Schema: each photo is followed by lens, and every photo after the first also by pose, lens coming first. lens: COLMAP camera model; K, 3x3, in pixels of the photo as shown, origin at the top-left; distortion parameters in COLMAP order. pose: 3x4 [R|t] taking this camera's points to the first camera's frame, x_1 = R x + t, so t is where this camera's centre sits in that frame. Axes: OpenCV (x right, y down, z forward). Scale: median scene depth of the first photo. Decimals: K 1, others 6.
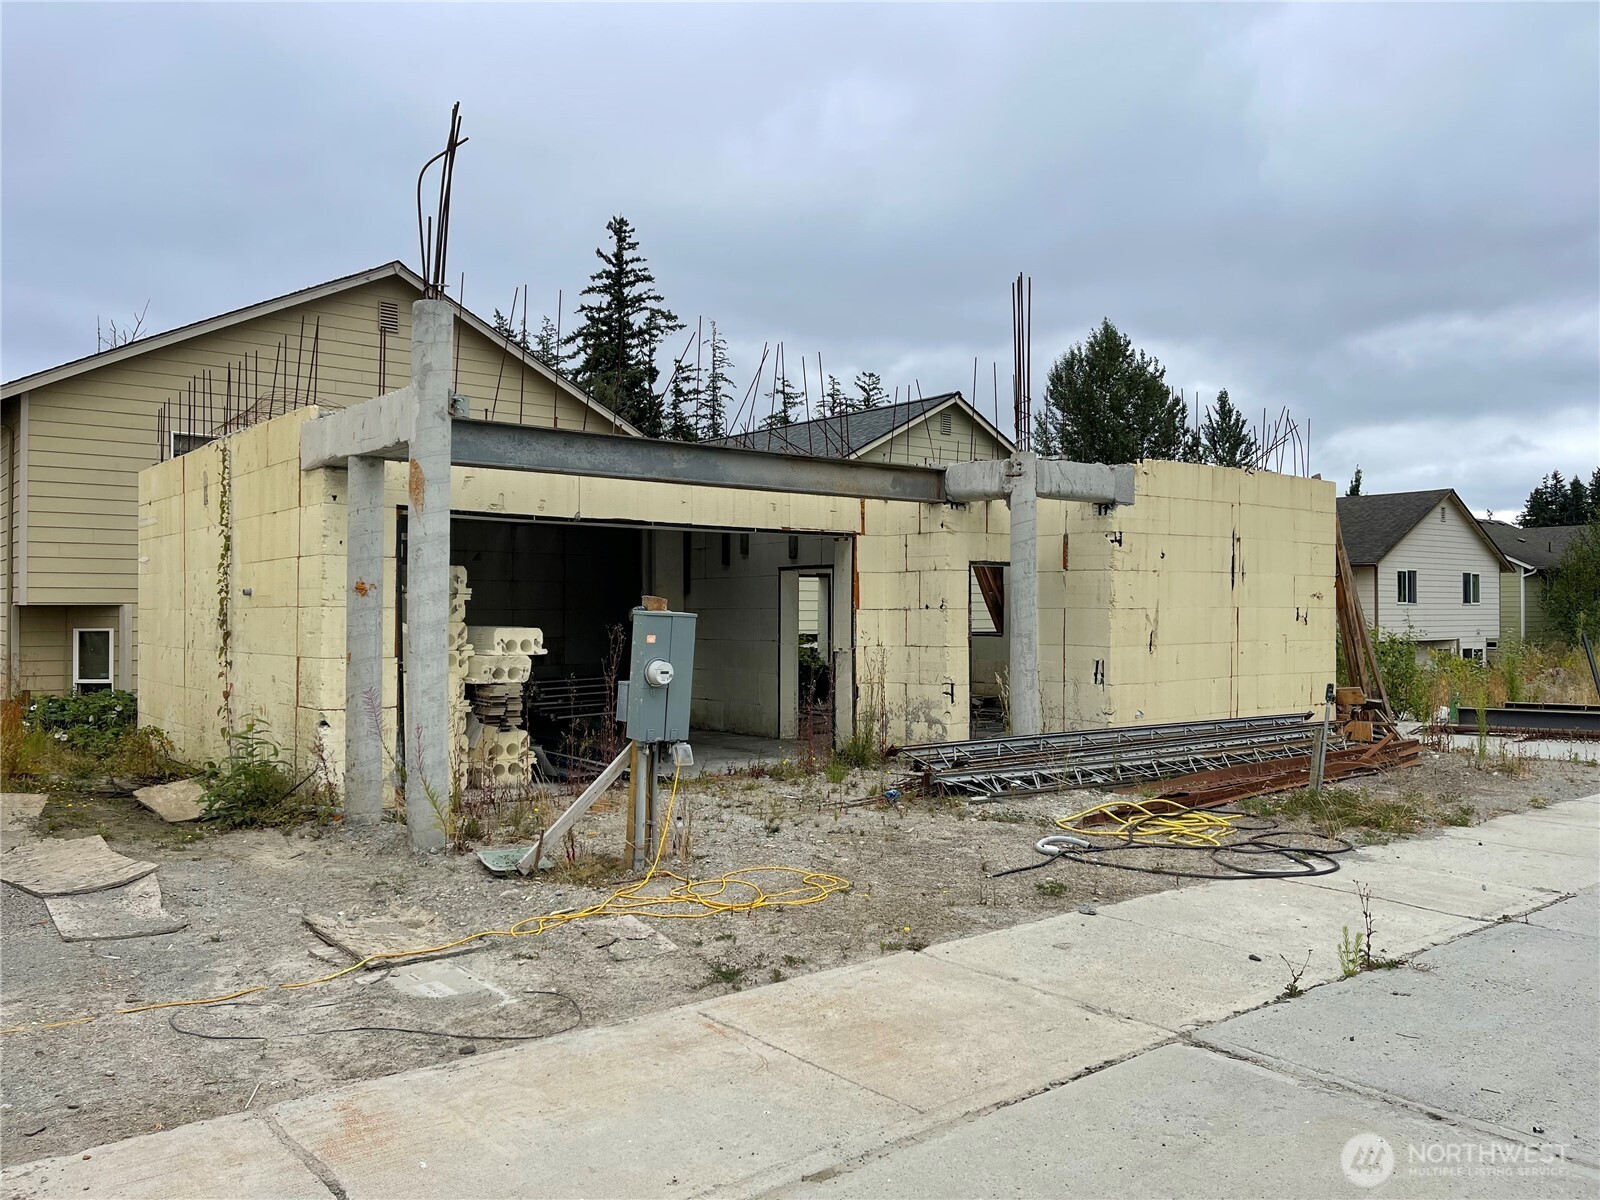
lens RADIAL K [[1212.6, 0, 800.0], [0, 1212.6, 600.0], [0, 0, 1]] dist [0.049398, 0.000699]
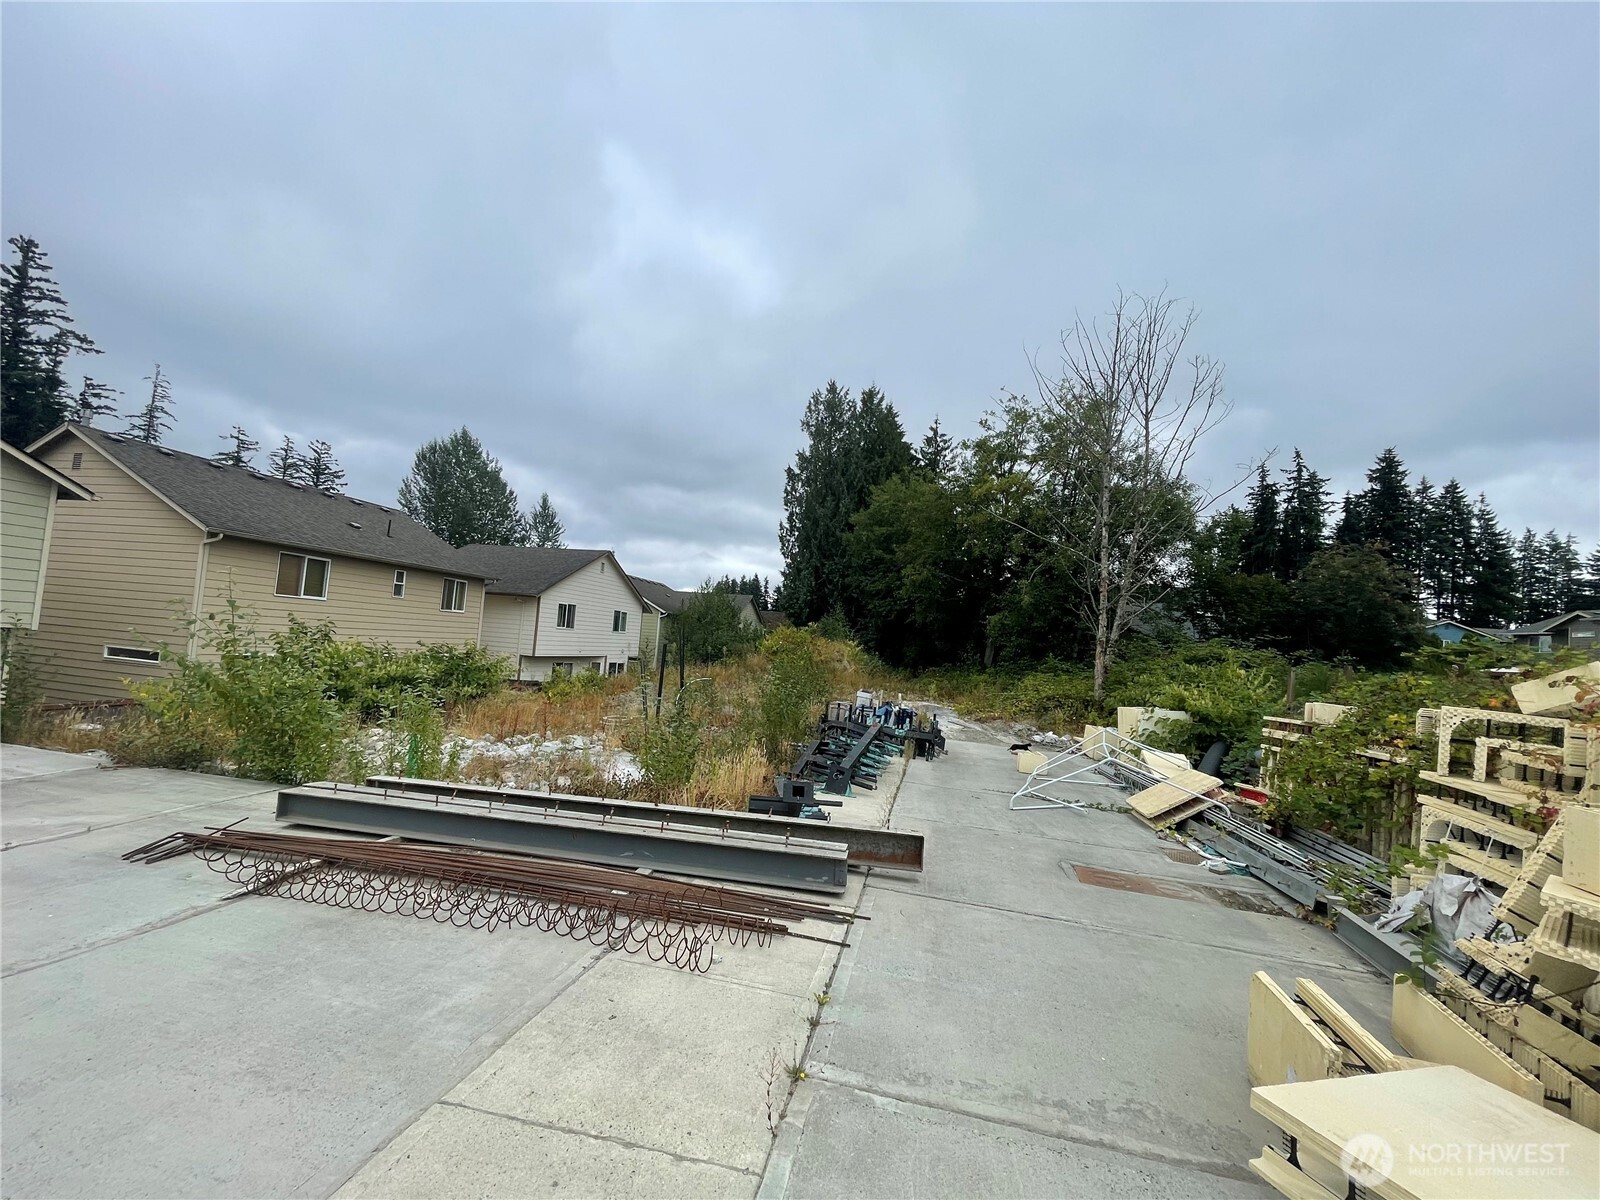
lens RADIAL K [[641.2, 0, 800.0], [0, 641.2, 600.0], [0, 0, 1]] dist [0.000247, 0.000041]
pose [[0.781001, 0.100773, 0.616346, 0.078368], [-0.081351, 0.994903, -0.059584, -0.002130], [-0.619209, -0.003605, 0.785218, 0.086434]]
